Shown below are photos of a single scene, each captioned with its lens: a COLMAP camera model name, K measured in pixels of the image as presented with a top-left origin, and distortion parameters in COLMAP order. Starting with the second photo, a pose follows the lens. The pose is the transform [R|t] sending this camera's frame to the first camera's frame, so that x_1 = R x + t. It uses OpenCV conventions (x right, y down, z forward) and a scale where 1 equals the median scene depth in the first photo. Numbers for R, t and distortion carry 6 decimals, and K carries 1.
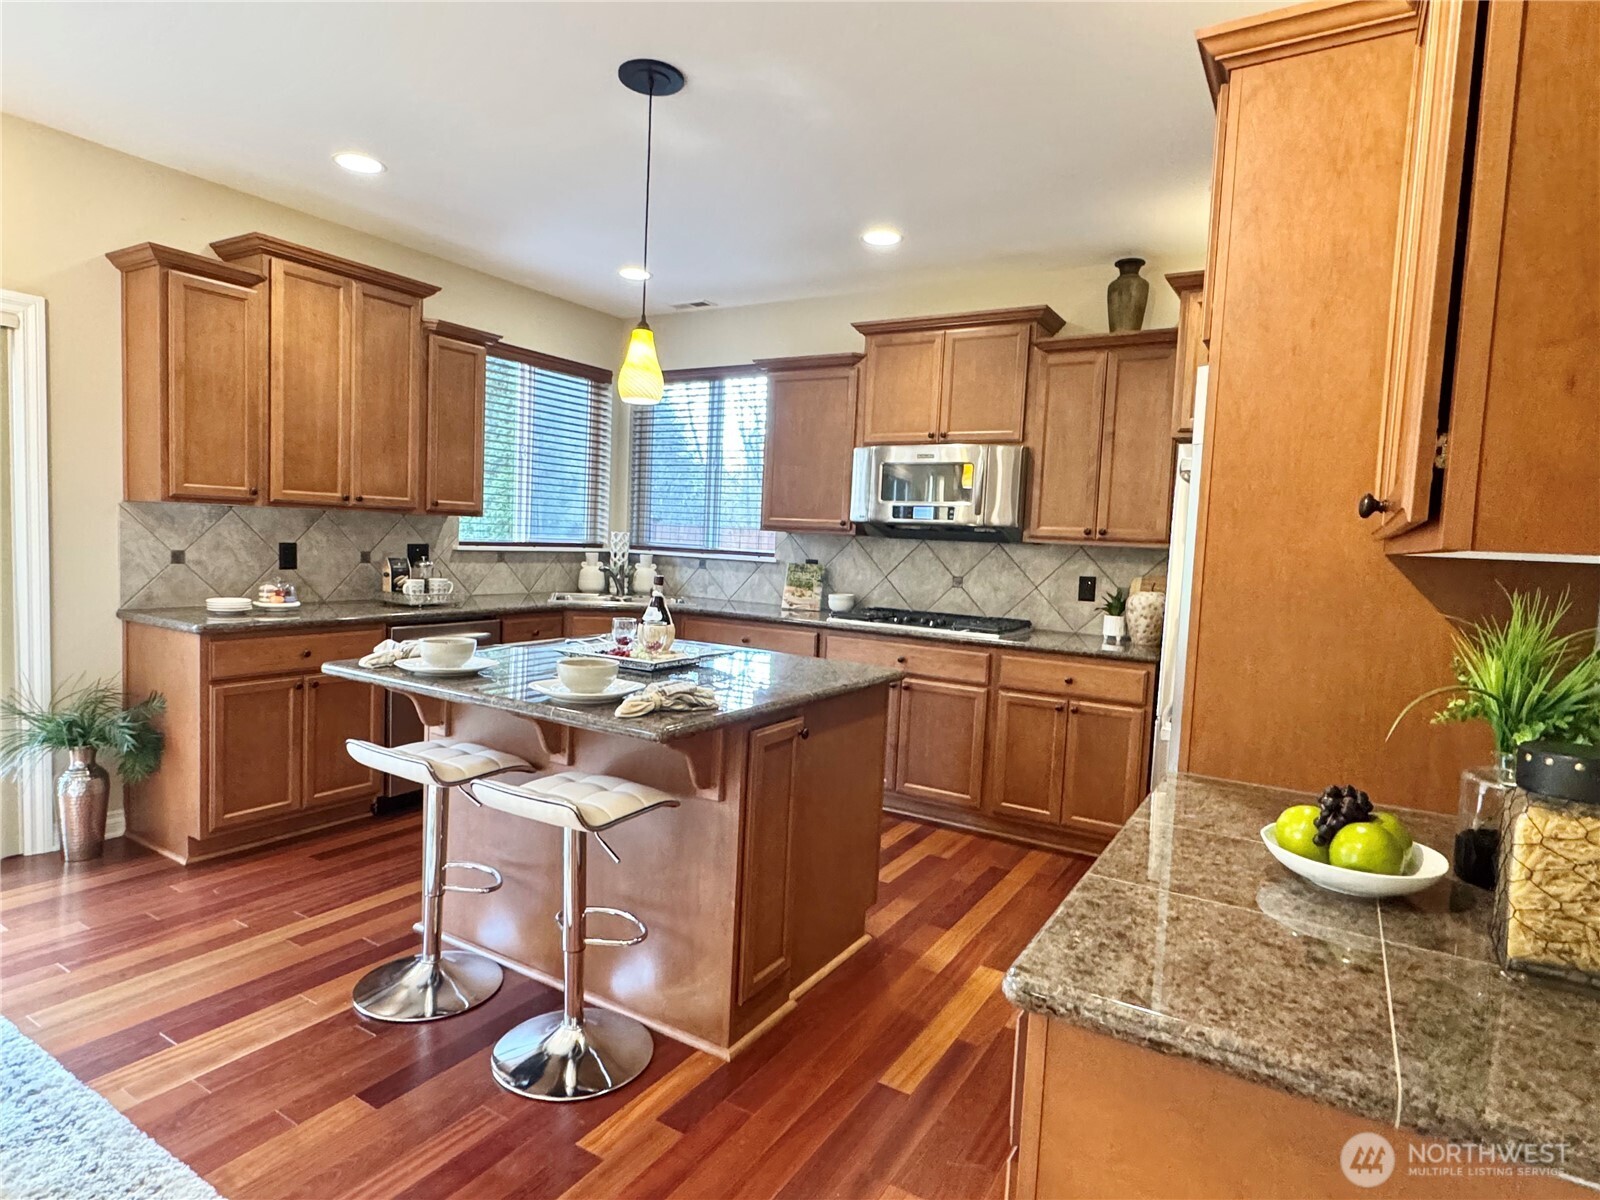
lens RADIAL K [[897.8, 0, 790.5], [0, 897.8, 598.3], [0, 0, 1]] dist [0.005717, -0.001422]
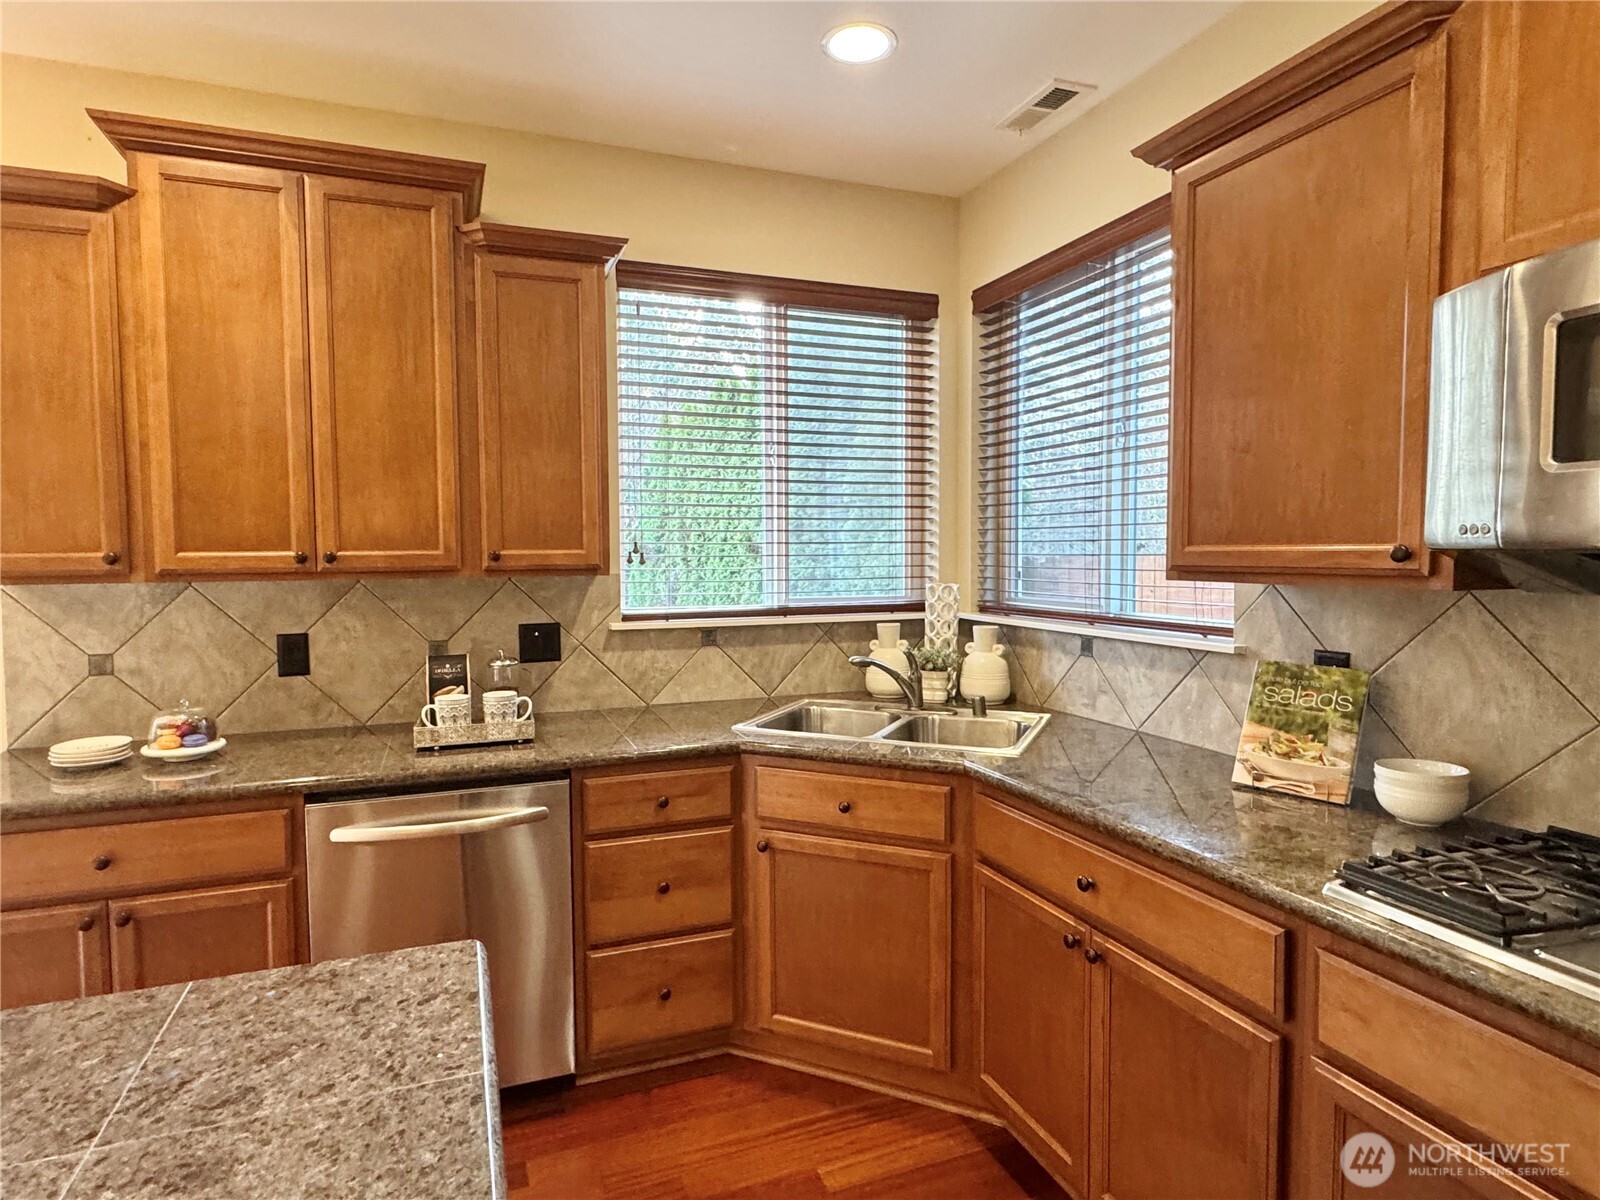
lens RADIAL K [[897.8, 0, 789.9], [0, 897.8, 597.6], [0, 0, 1]] dist [0.005717, -0.001422]
pose [[0.791324, -0.018301, -0.611123, 0.083456], [-0.000927, 0.999515, -0.031133, -0.060832], [0.611396, 0.025203, 0.790924, 0.647881]]
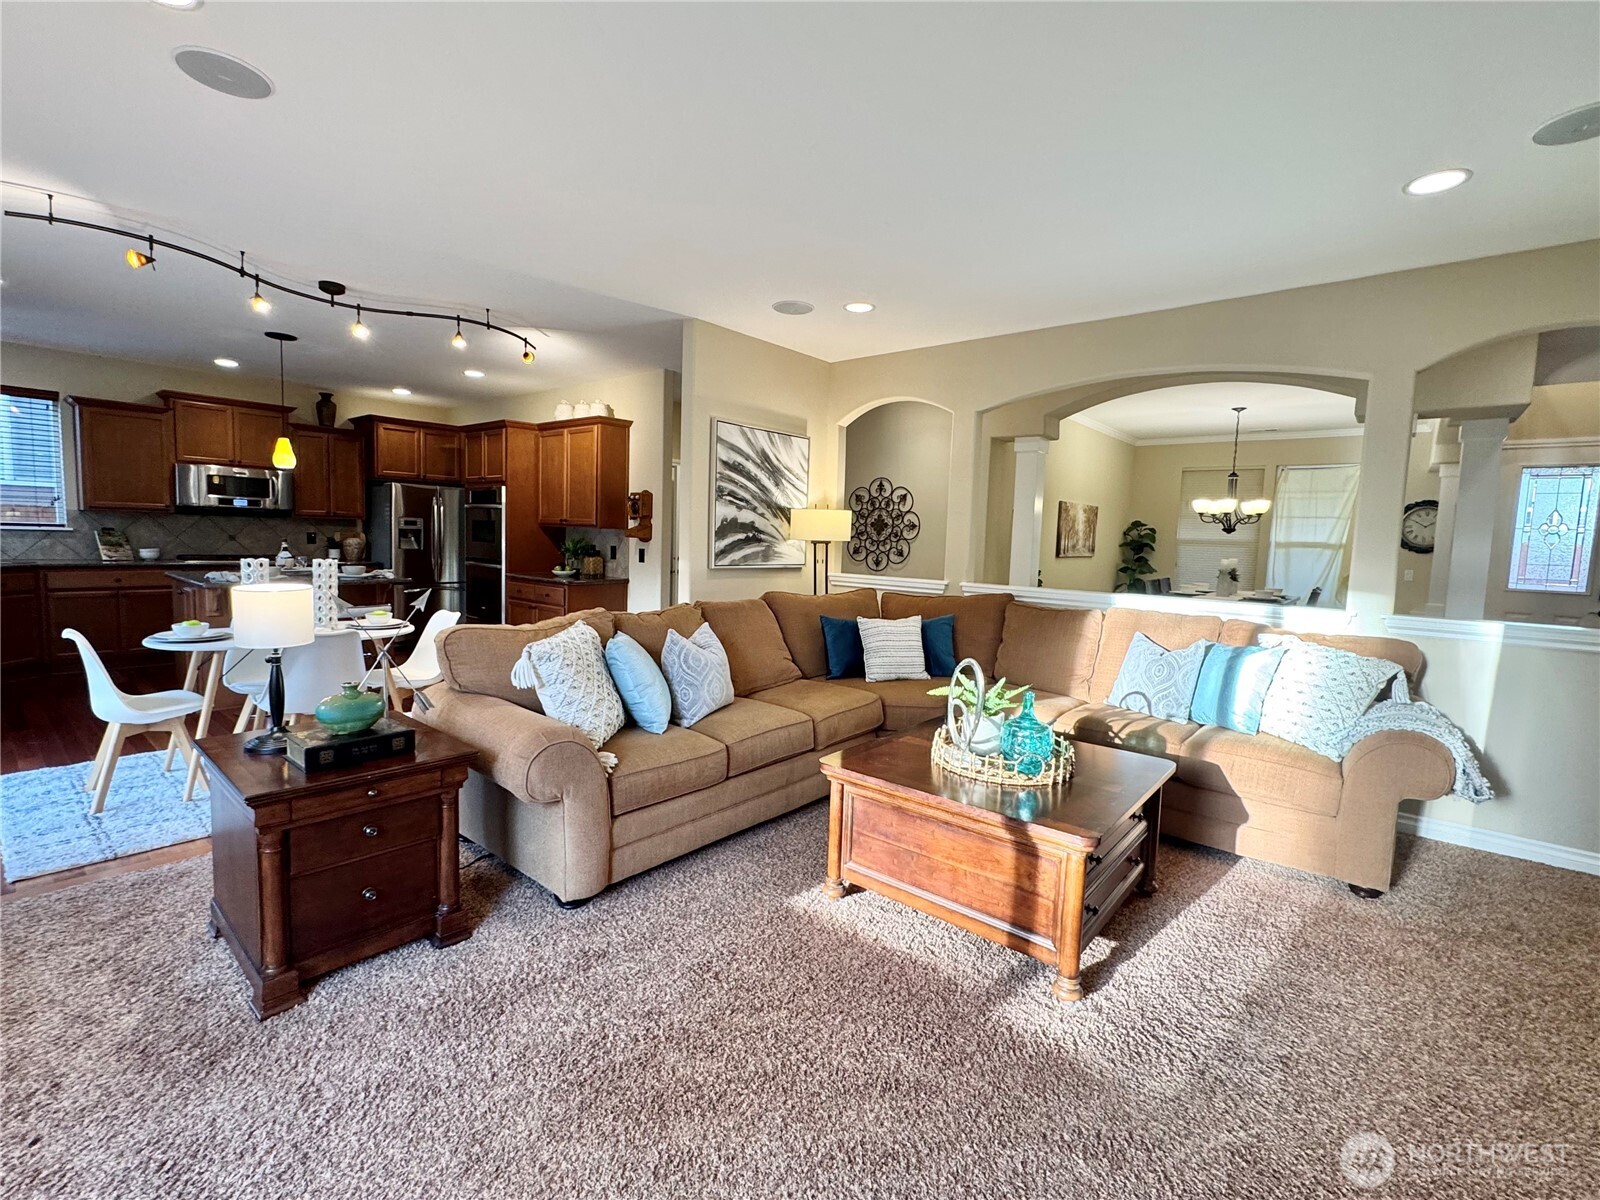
lens RADIAL K [[681.7, 0, 784.4], [0, 681.7, 594.1], [0, 0, 1]] dist [-0.005696, -0.000116]
pose [[0.144596, -0.125221, 0.981535, -1.096376], [0.041617, 0.991852, 0.120406, -0.025262], [-0.988615, 0.023438, 0.148629, -0.363141]]
